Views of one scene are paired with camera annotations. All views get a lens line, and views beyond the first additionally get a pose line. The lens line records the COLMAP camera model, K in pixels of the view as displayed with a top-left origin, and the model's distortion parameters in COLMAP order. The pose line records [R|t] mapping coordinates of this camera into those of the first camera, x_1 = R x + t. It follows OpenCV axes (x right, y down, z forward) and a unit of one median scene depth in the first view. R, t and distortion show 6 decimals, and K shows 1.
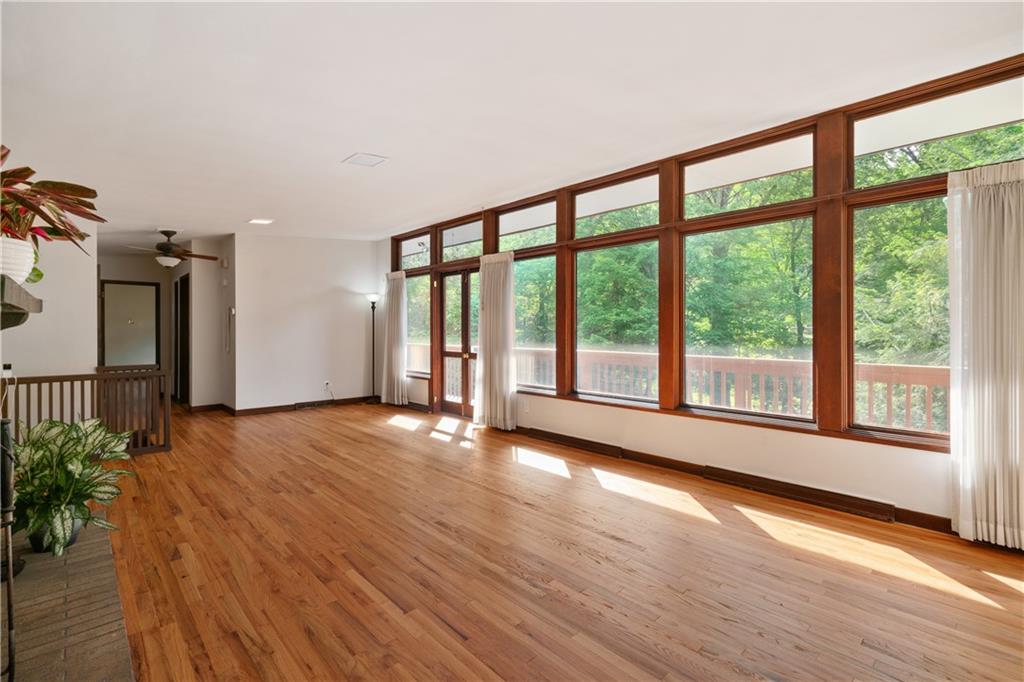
lens RADIAL K [[467.6, 0, 513.4], [0, 467.6, 331.4], [0, 0, 1]] dist [0.000037, -0.000446]
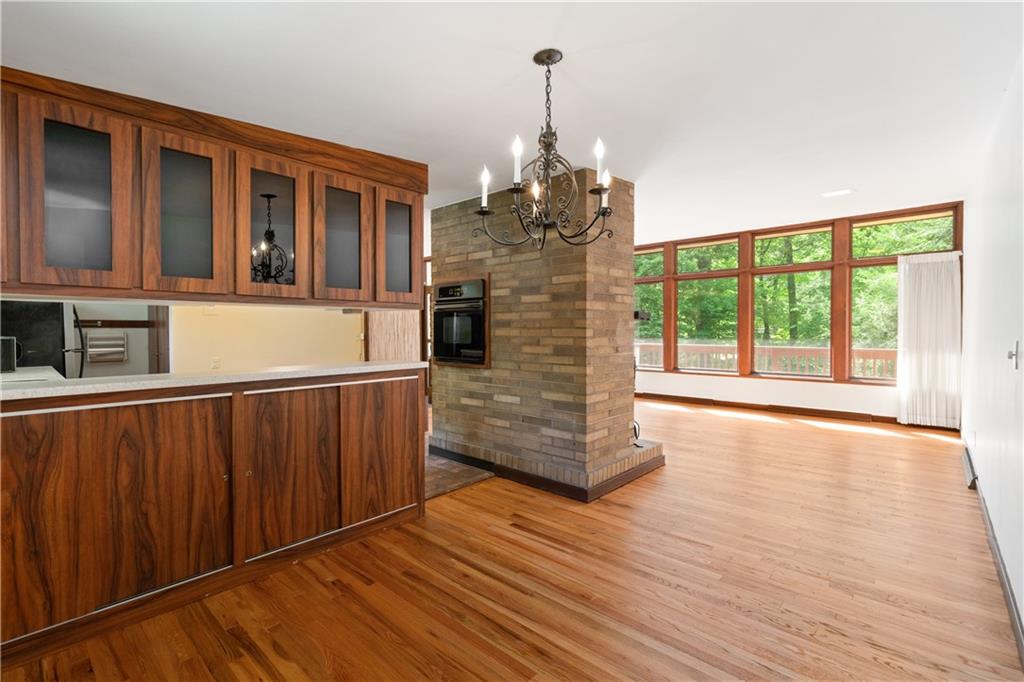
lens RADIAL K [[467.6, 0, 512.7], [0, 467.6, 340.9], [0, 0, 1]] dist [0.000037, -0.000446]
pose [[0.997093, -0.002347, 0.076161, -0.672842], [0.001013, 0.999846, 0.017543, 0.006828], [-0.076190, -0.017415, 0.996941, -0.681240]]
